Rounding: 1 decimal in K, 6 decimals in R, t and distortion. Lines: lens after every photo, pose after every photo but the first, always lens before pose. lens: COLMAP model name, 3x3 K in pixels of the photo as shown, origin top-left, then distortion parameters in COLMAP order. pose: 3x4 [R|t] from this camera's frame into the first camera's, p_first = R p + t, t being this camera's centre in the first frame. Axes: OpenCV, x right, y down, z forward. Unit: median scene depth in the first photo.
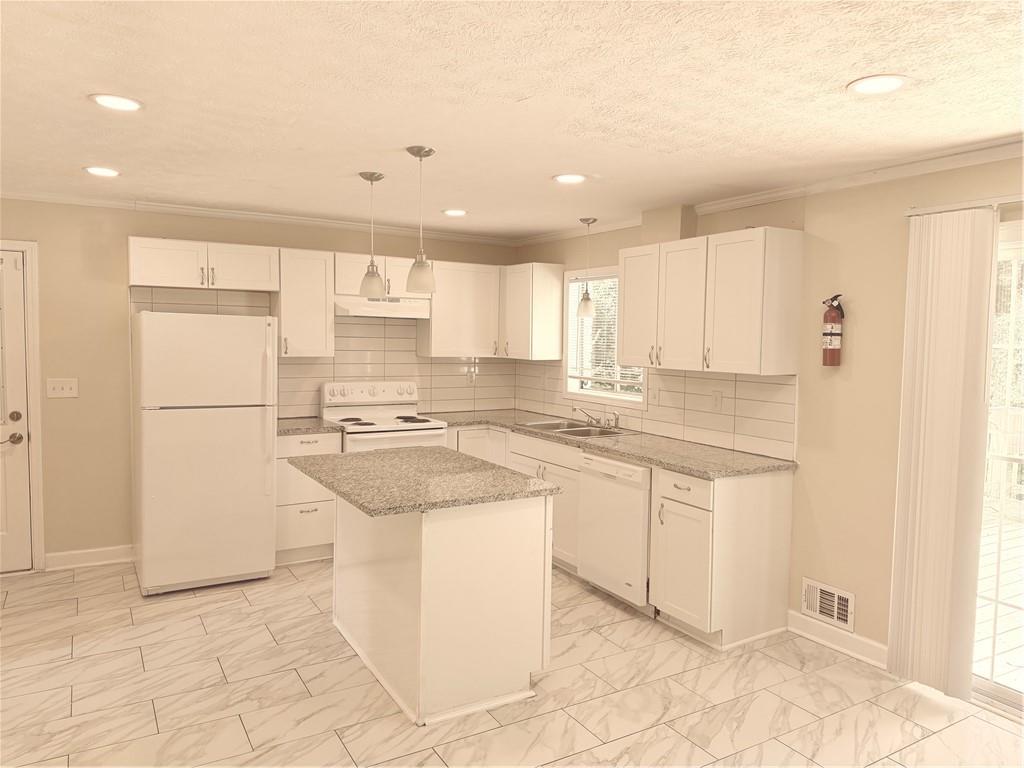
lens RADIAL K [[720.1, 0, 519.5], [0, 720.1, 385.2], [0, 0, 1]] dist [0.058737, -0.051791]
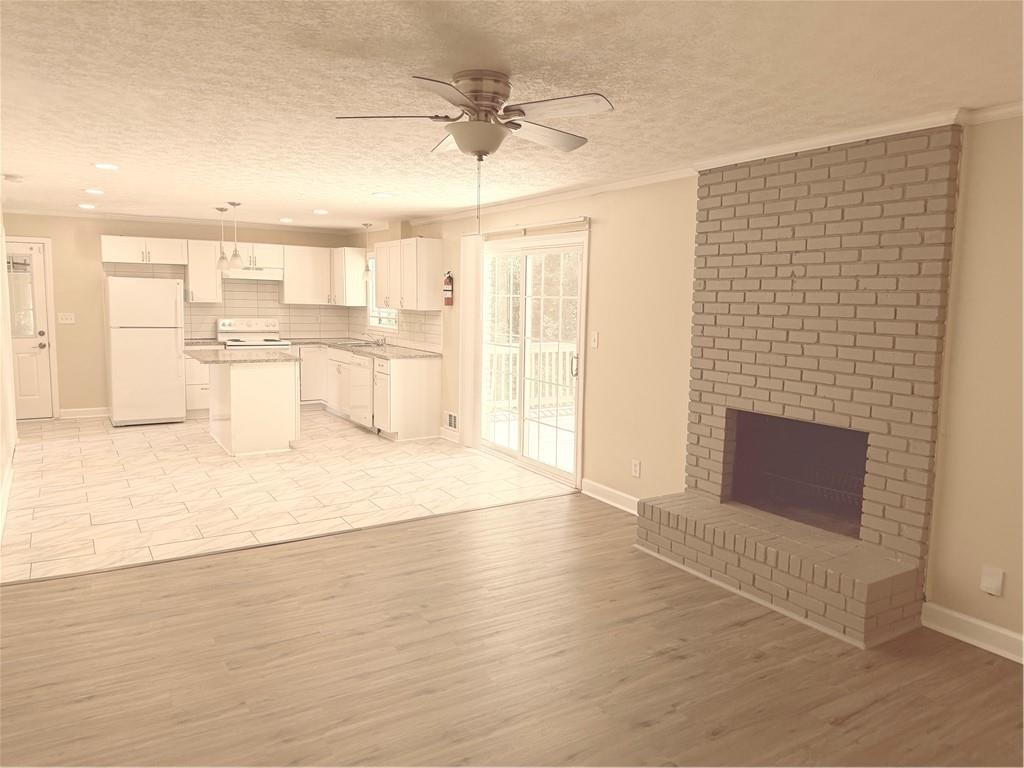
lens RADIAL K [[720.1, 0, 508.1], [0, 720.1, 380.1], [0, 0, 1]] dist [0.058737, -0.051791]
pose [[0.999874, -0.000413, 0.015881, 0.432498], [-0.000358, 0.998823, 0.048497, 0.065960], [-0.015882, -0.048496, 0.998697, -0.816910]]
